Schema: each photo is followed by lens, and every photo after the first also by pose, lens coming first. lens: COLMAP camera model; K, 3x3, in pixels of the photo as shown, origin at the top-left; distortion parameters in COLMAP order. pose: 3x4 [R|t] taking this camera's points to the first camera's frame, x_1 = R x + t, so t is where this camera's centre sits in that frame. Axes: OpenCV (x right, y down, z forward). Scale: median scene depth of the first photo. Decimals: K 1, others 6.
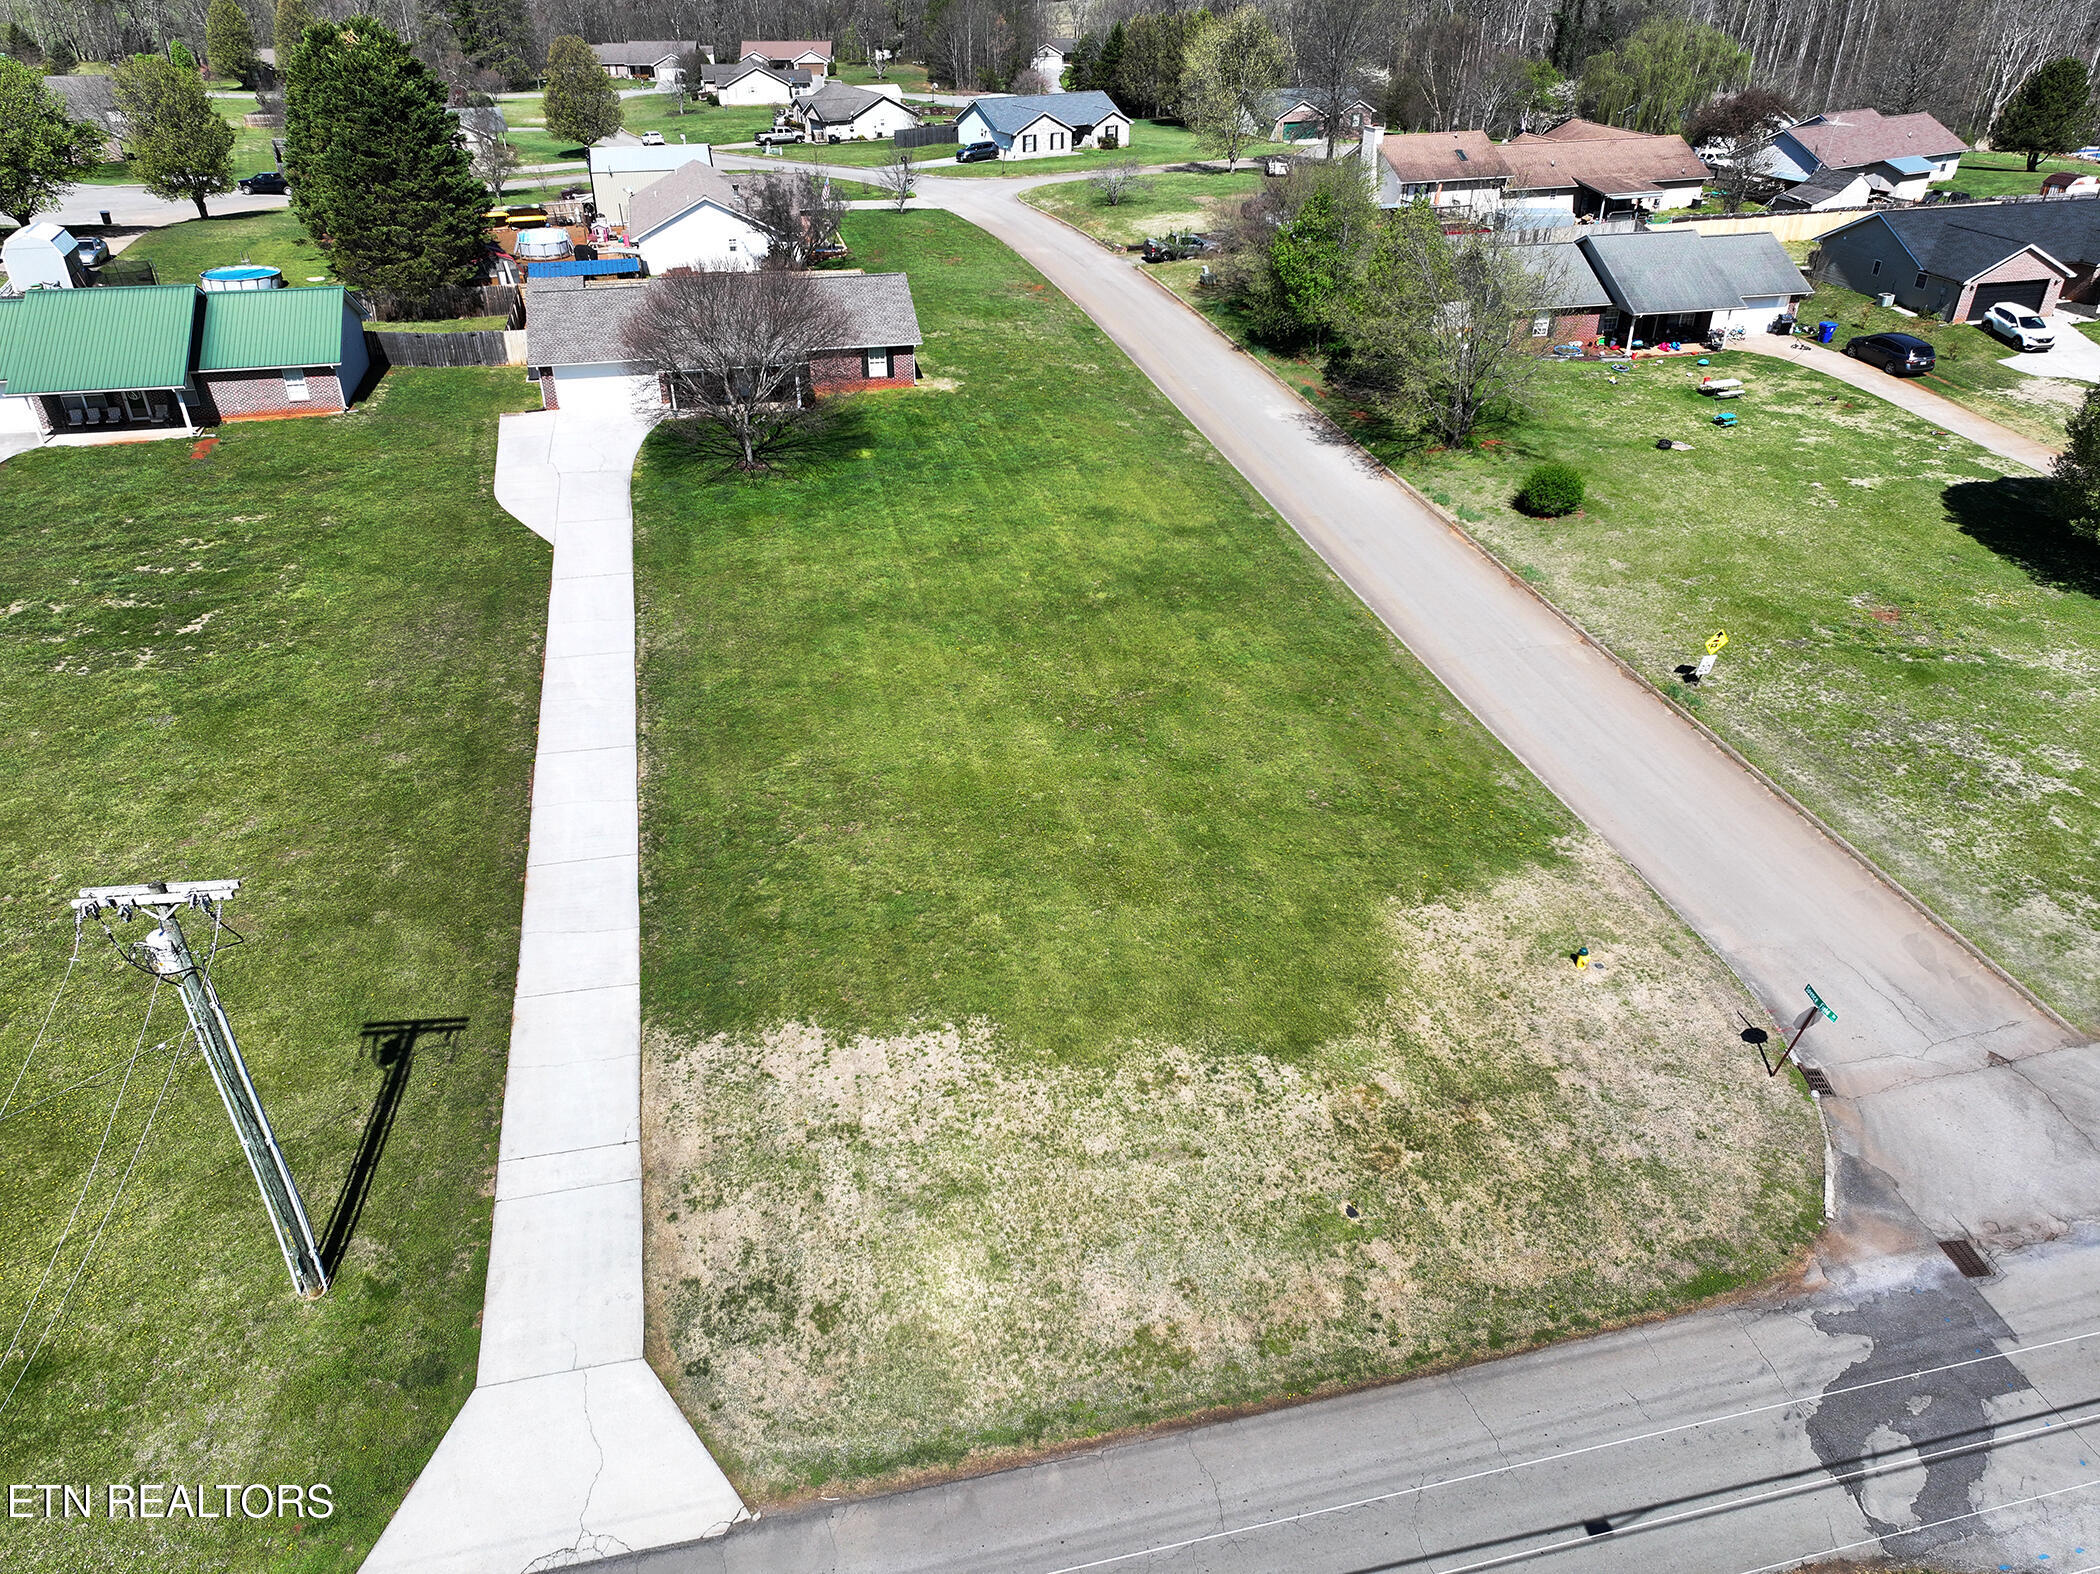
lens RADIAL K [[1481.7, 0, 1054.4], [0, 1481.7, 777.6], [0, 0, 1]] dist [0.014292, 0.014385]
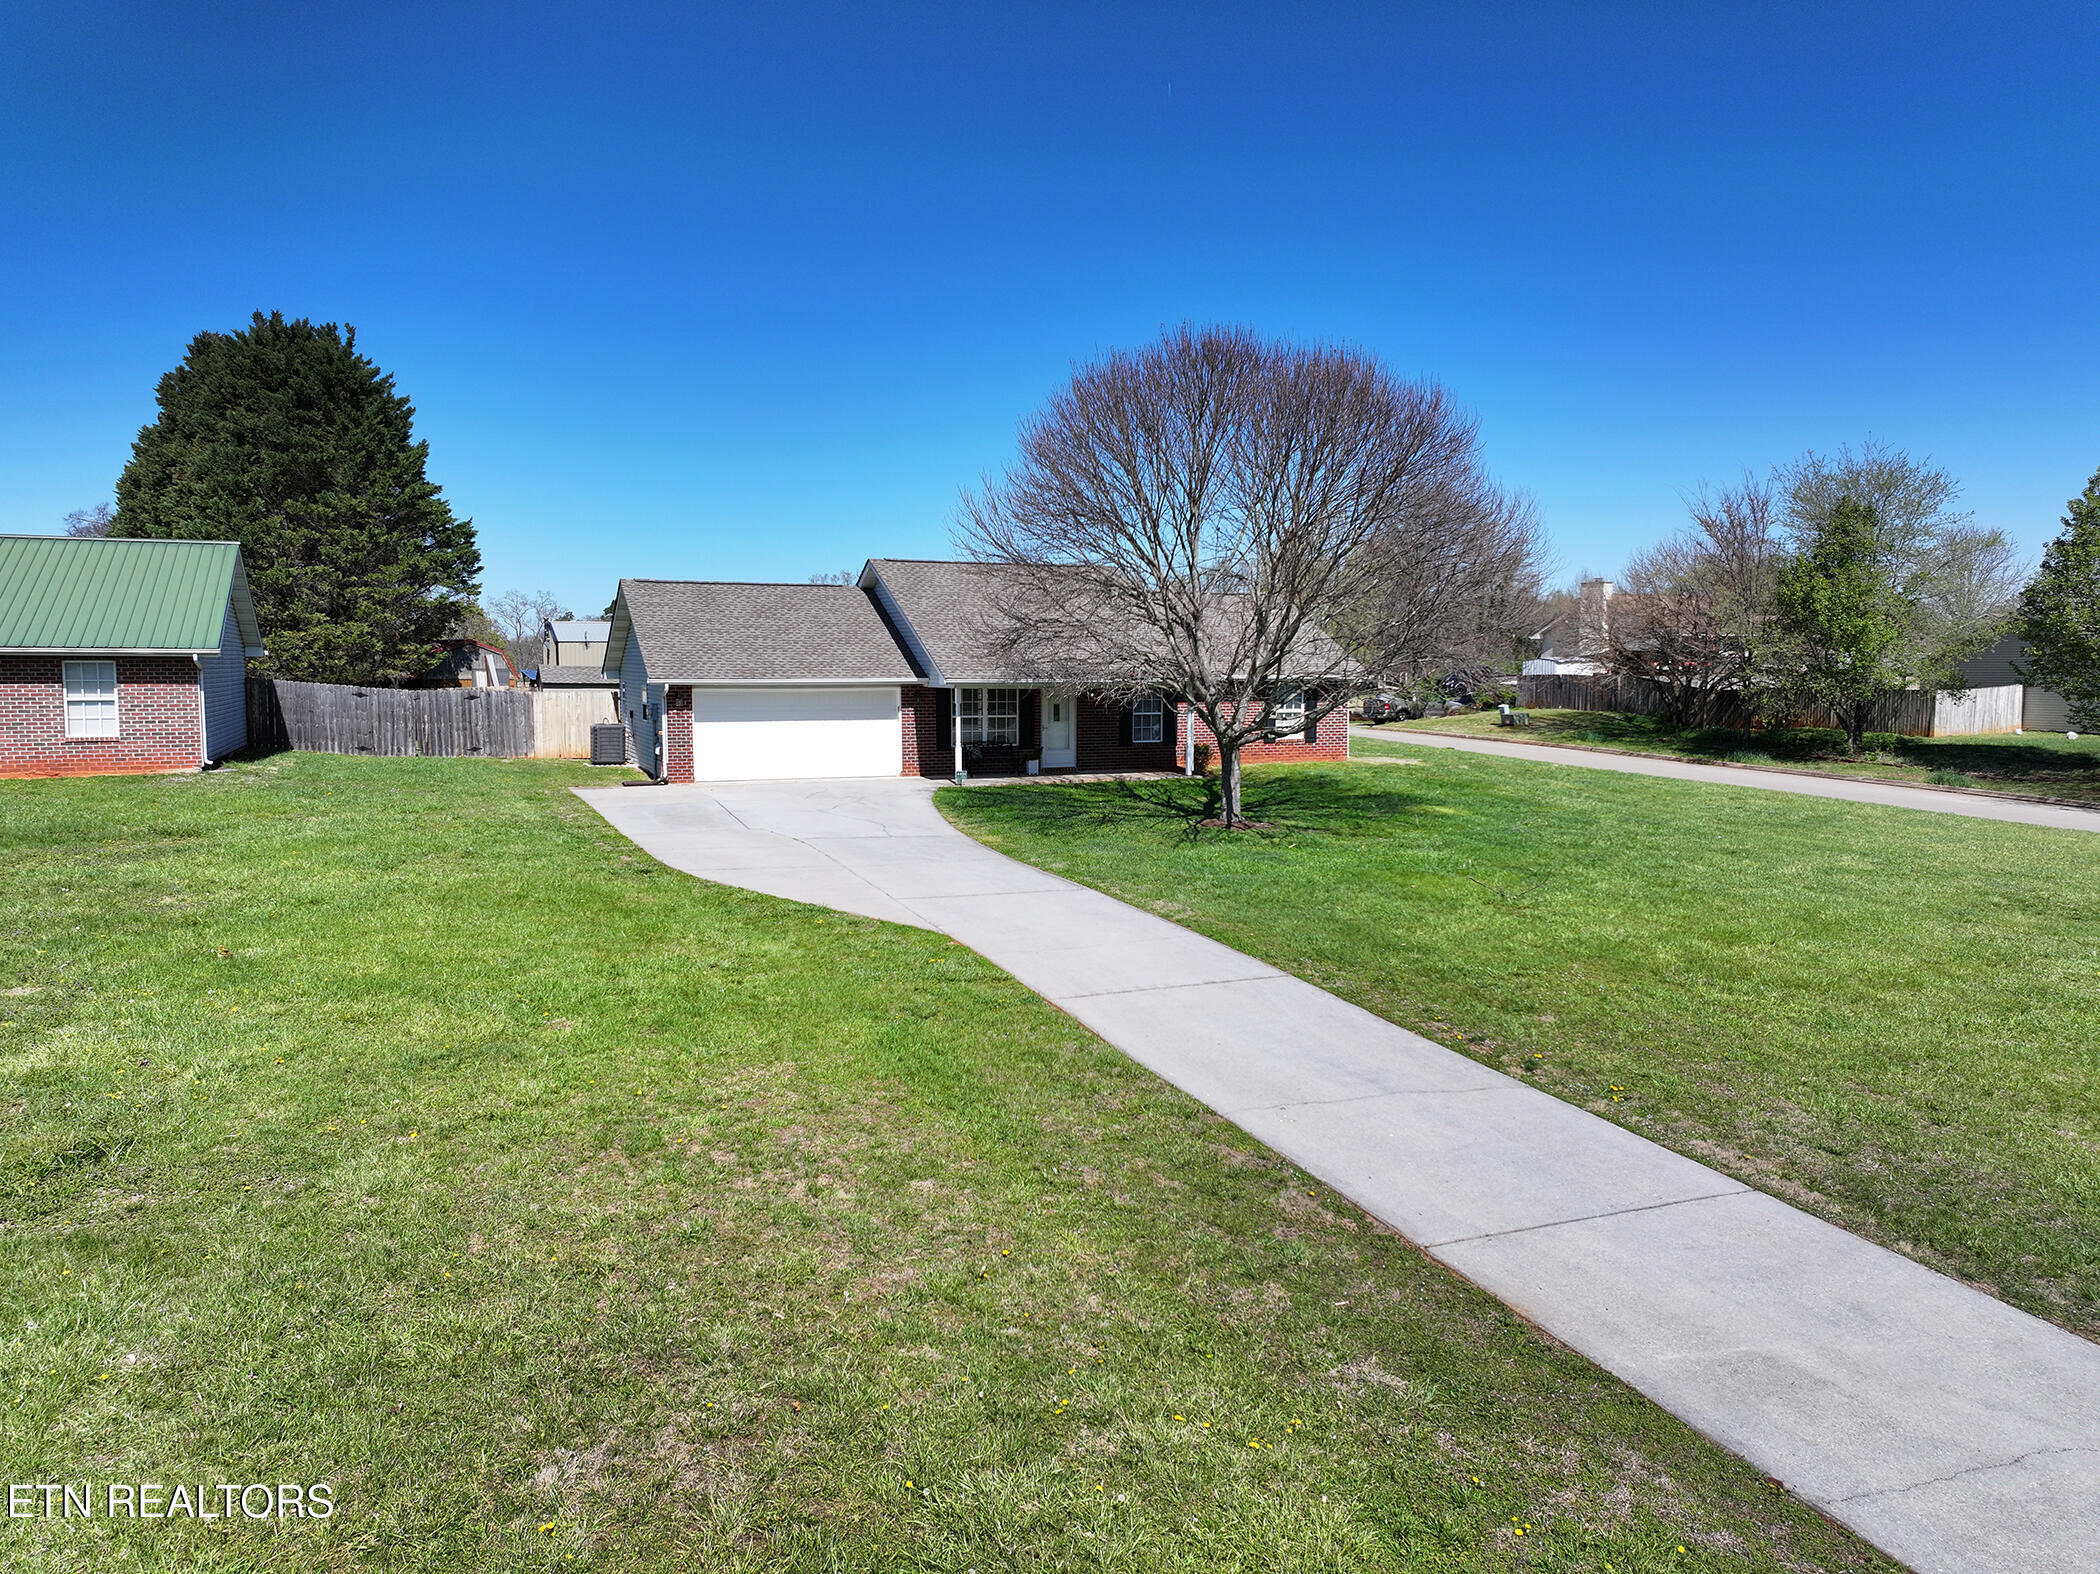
lens RADIAL K [[1481.7, 0, 1039.9], [0, 1481.7, 795.1], [0, 0, 1]] dist [0.014292, 0.014385]
pose [[0.987761, -0.017719, 0.154963, -0.182638], [0.082983, 0.900942, -0.425931, -0.024039], [-0.132065, 0.433577, 0.891386, 0.353241]]
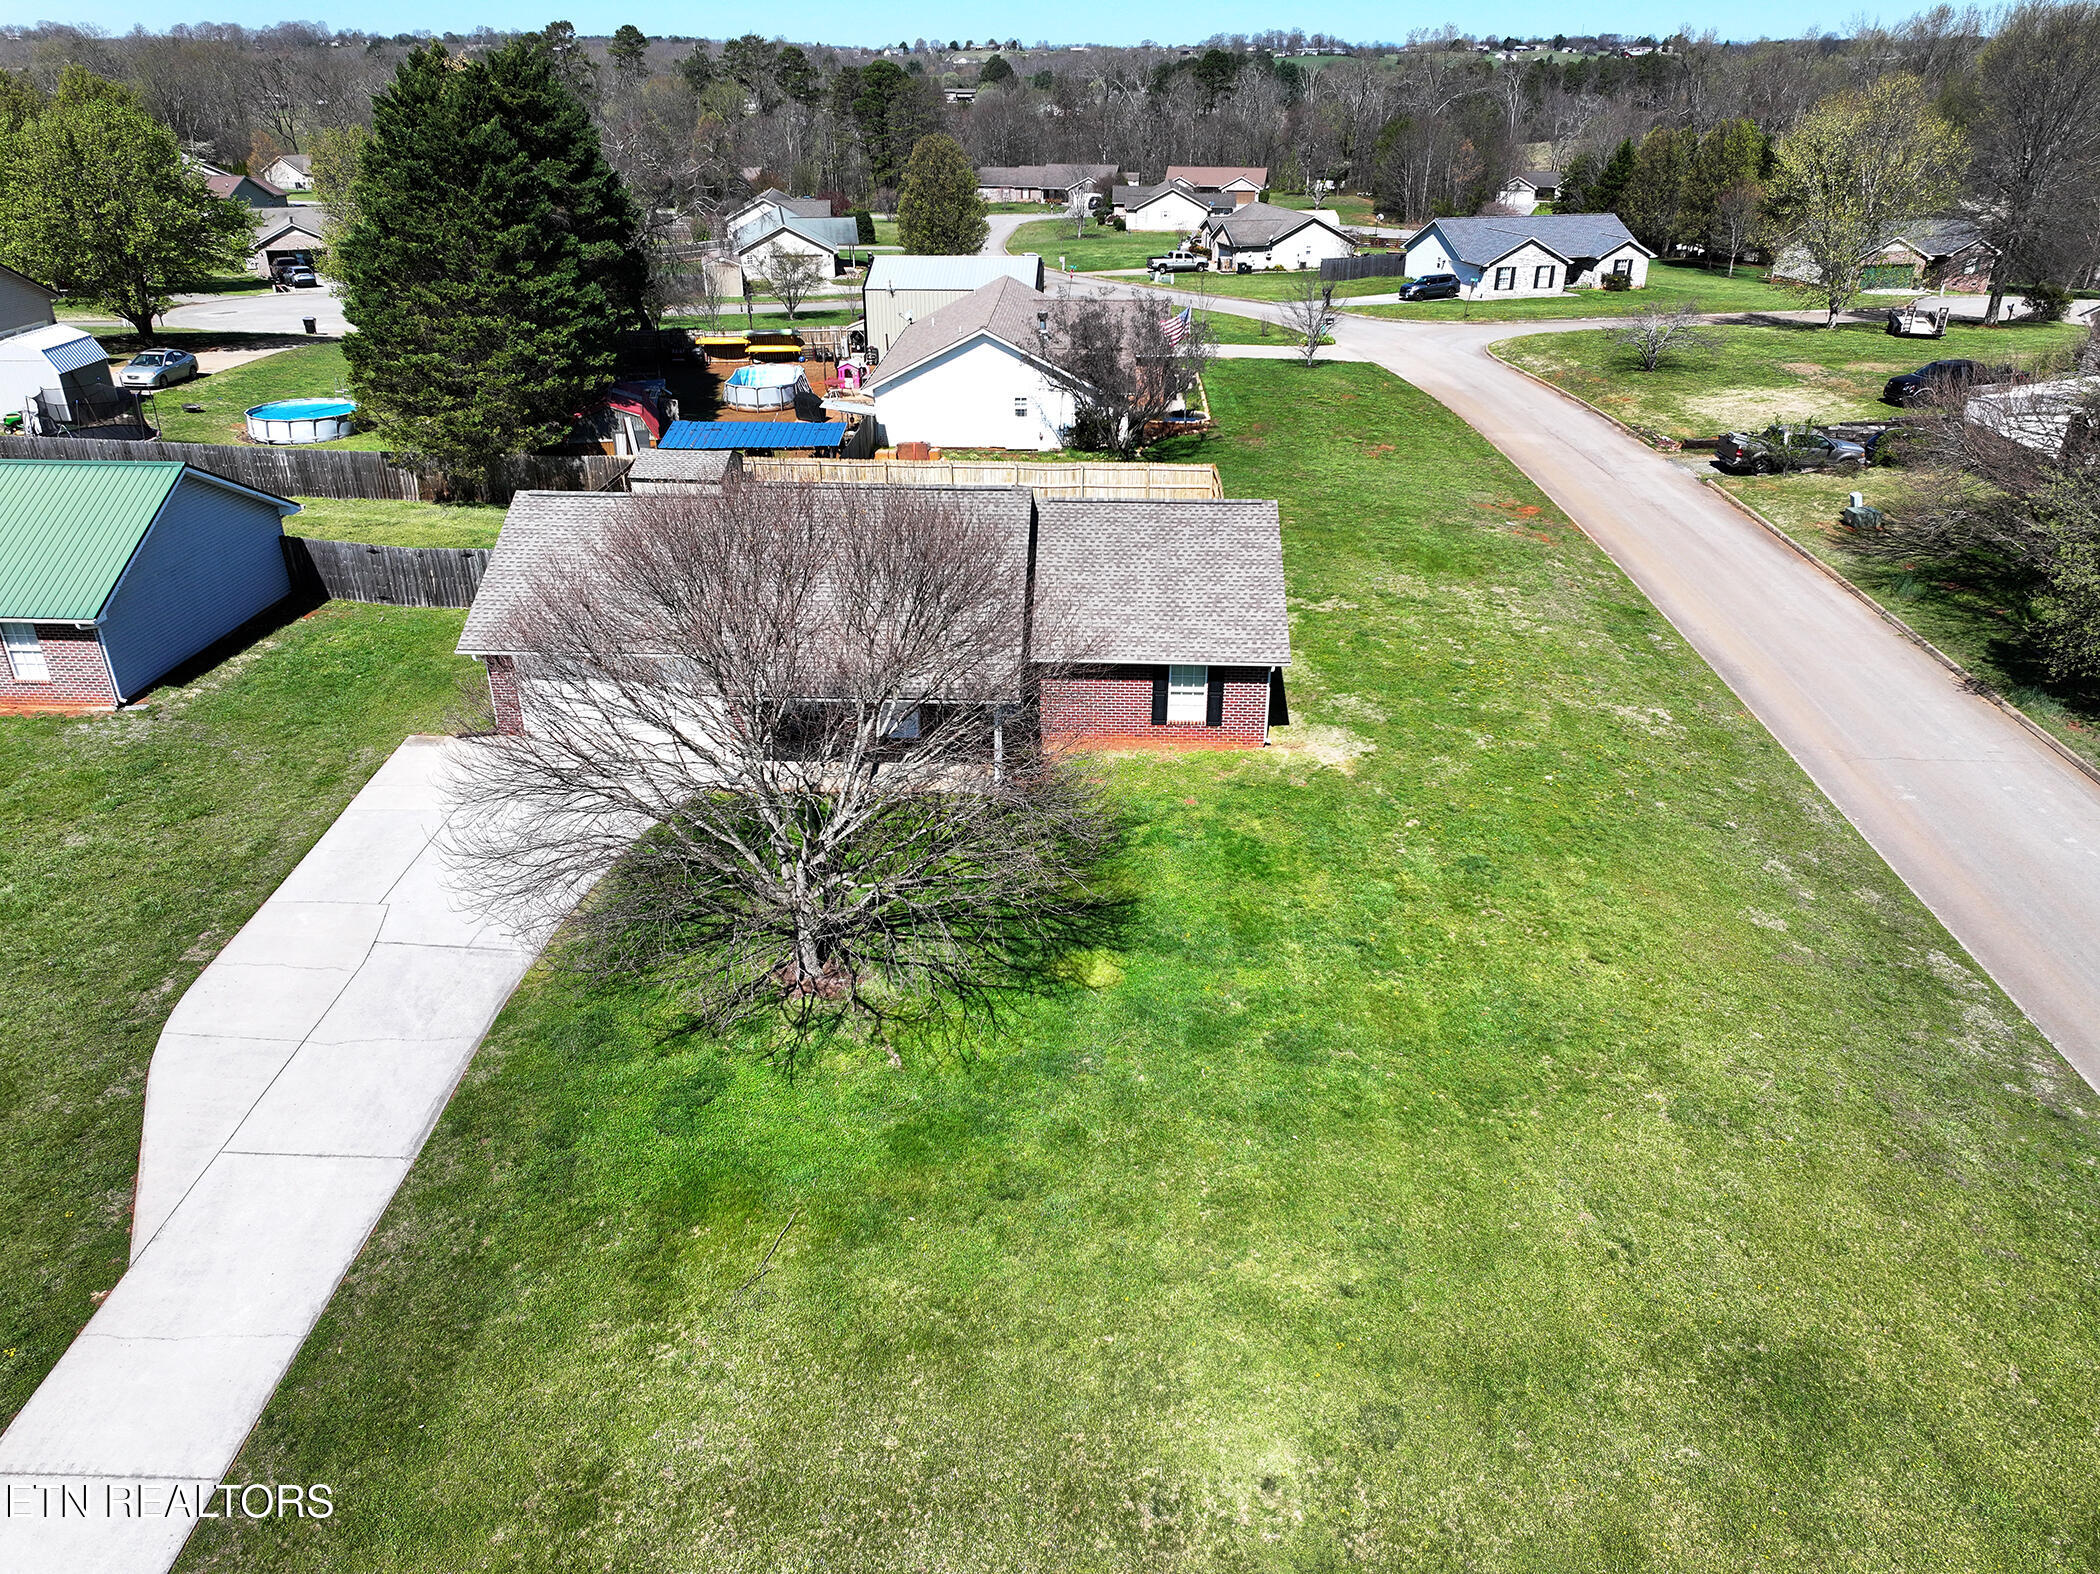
lens RADIAL K [[1481.7, 0, 1050.0], [0, 1481.7, 778.7], [0, 0, 1]] dist [0.014292, 0.014385]
pose [[0.961497, 0.120165, -0.247151, -0.028006], [-0.140338, 0.987926, -0.065631, -0.138437], [0.236280, 0.097789, 0.966752, 0.349735]]
